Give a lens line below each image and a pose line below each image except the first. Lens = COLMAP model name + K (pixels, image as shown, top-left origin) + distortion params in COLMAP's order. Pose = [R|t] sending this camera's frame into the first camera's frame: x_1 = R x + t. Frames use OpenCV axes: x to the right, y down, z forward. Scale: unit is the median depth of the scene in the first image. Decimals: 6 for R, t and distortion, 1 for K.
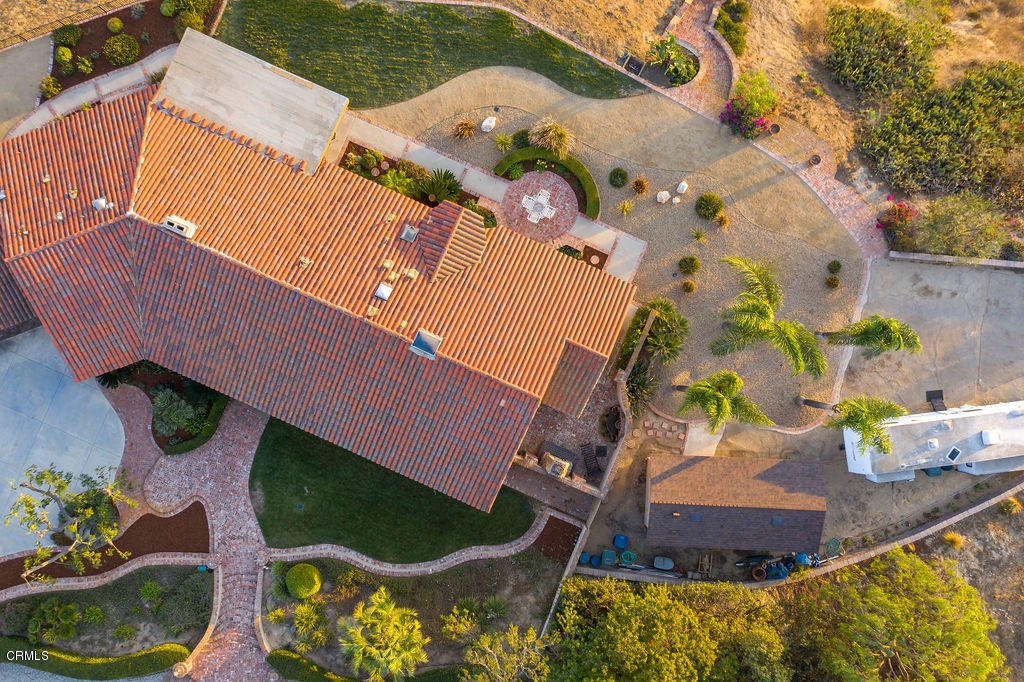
lens RADIAL K [[793.3, 0, 509.8], [0, 793.3, 341.8], [0, 0, 1]] dist [-0.014314, 0.004774]
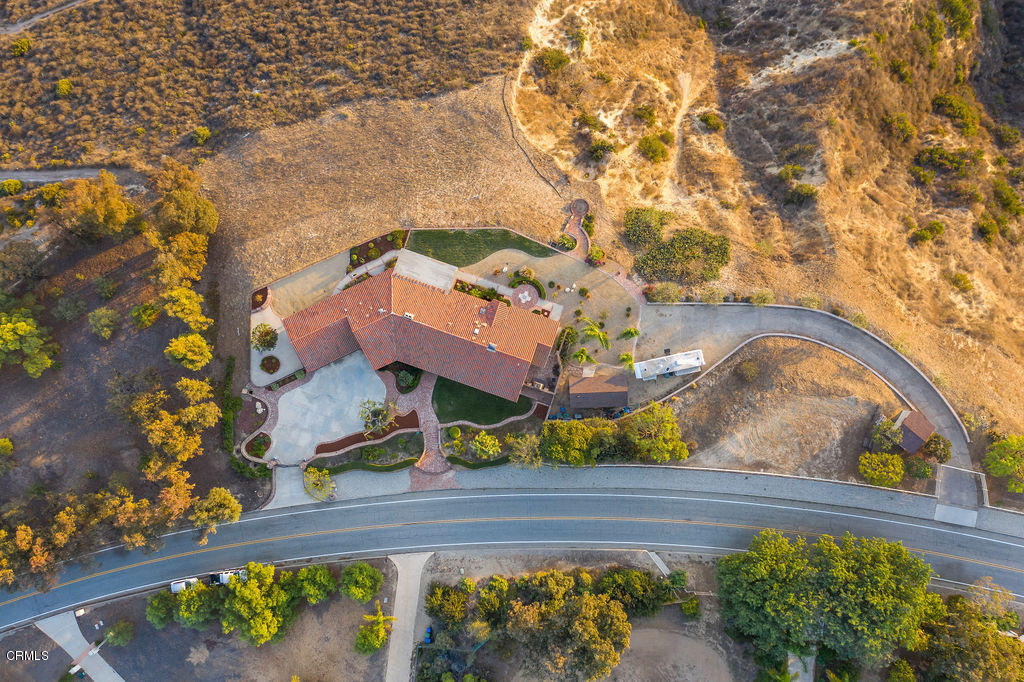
lens RADIAL K [[793.3, 0, 512.5], [0, 793.3, 339.6], [0, 0, 1]] dist [-0.014314, 0.004774]
pose [[0.996476, -0.083783, 0.004020, -0.032677], [0.083817, 0.996441, -0.008961, 0.006211], [-0.003255, 0.009266, 0.999952, -1.883455]]
